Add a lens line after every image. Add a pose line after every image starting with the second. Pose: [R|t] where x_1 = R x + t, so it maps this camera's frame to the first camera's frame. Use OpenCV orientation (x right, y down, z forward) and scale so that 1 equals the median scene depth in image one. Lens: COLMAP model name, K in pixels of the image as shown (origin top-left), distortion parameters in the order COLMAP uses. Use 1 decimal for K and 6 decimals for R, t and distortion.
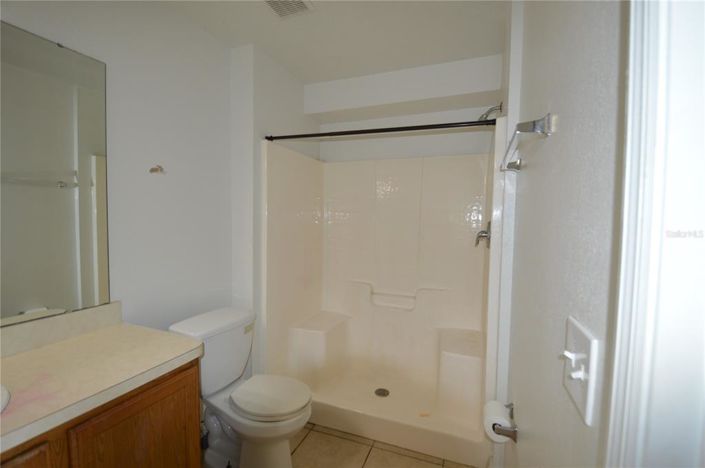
lens RADIAL K [[316.5, 0, 355.7], [0, 316.5, 233.2], [0, 0, 1]] dist [0.012277, -0.021647]
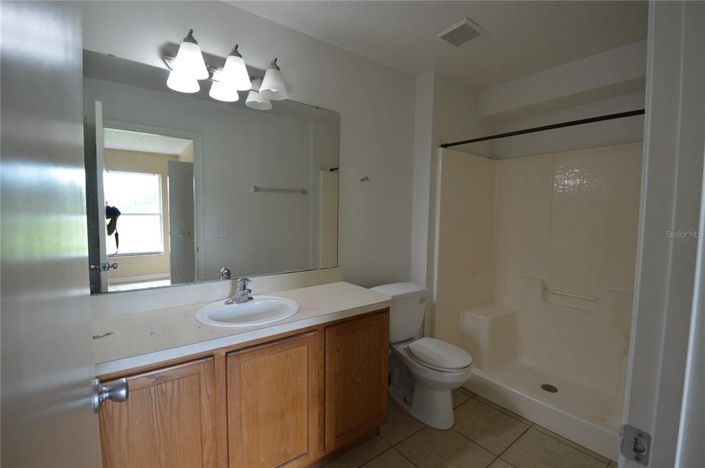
lens RADIAL K [[316.5, 0, 355.7], [0, 316.5, 233.2], [0, 0, 1]] dist [0.012277, -0.021647]
pose [[0.857603, 0.034735, -0.513138, 0.074477], [-0.027072, 0.999382, 0.022405, 0.012677], [0.513599, -0.005323, 0.858014, -0.224705]]
